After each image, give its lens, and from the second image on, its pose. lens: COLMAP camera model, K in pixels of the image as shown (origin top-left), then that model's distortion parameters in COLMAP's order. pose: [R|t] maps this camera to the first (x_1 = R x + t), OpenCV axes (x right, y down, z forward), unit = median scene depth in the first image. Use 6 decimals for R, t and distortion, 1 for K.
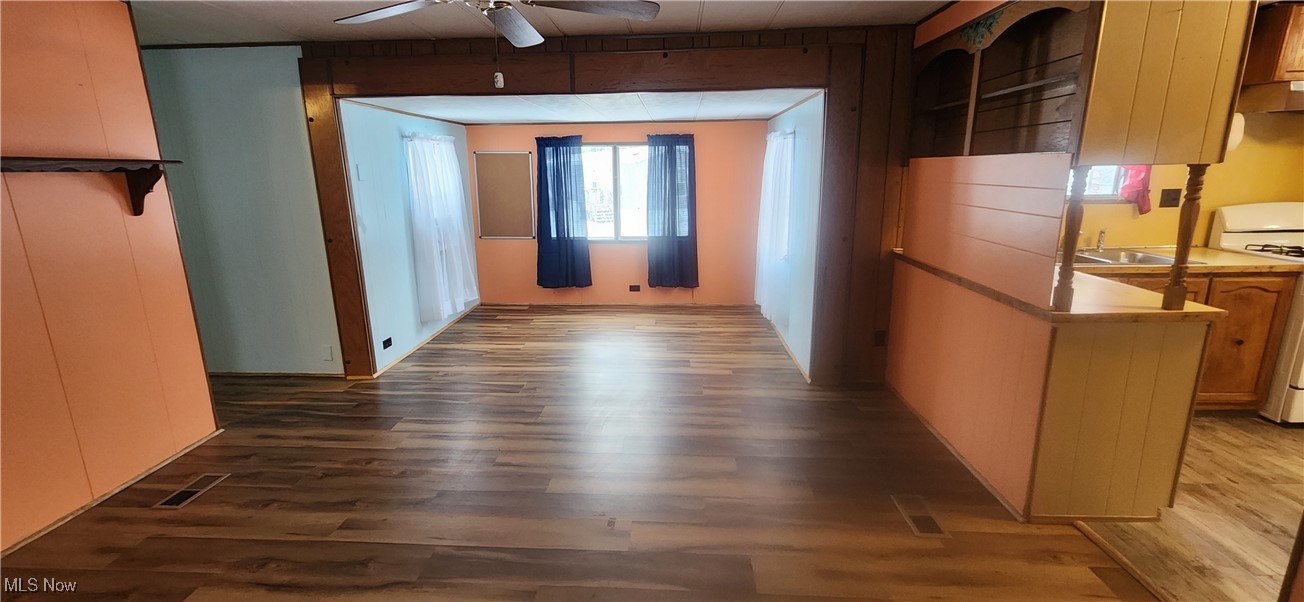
lens RADIAL K [[528.4, 0, 648.2], [0, 528.4, 282.4], [0, 0, 1]] dist [-0.000936, 0.000486]
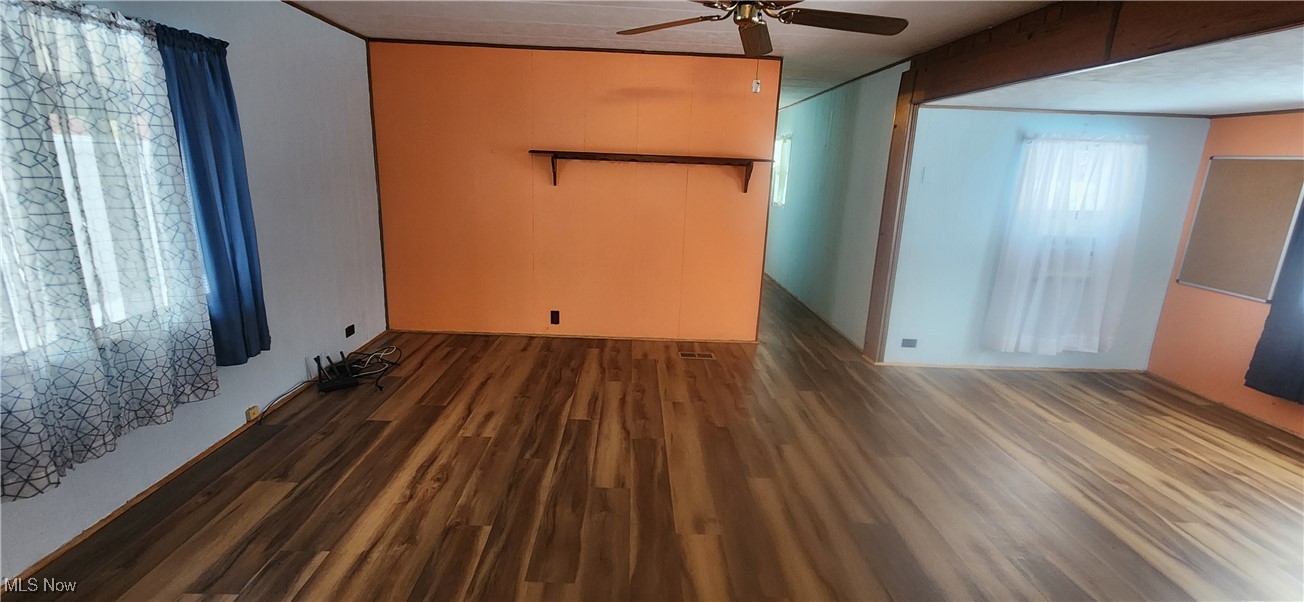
lens RADIAL K [[528.4, 0, 648.2], [0, 528.4, 282.4], [0, 0, 1]] dist [-0.000936, 0.000486]
pose [[0.084044, 0.228034, -0.970019, 0.394109], [-0.247973, 0.947625, 0.201285, -0.070409], [0.965115, 0.223621, 0.136189, 0.329571]]
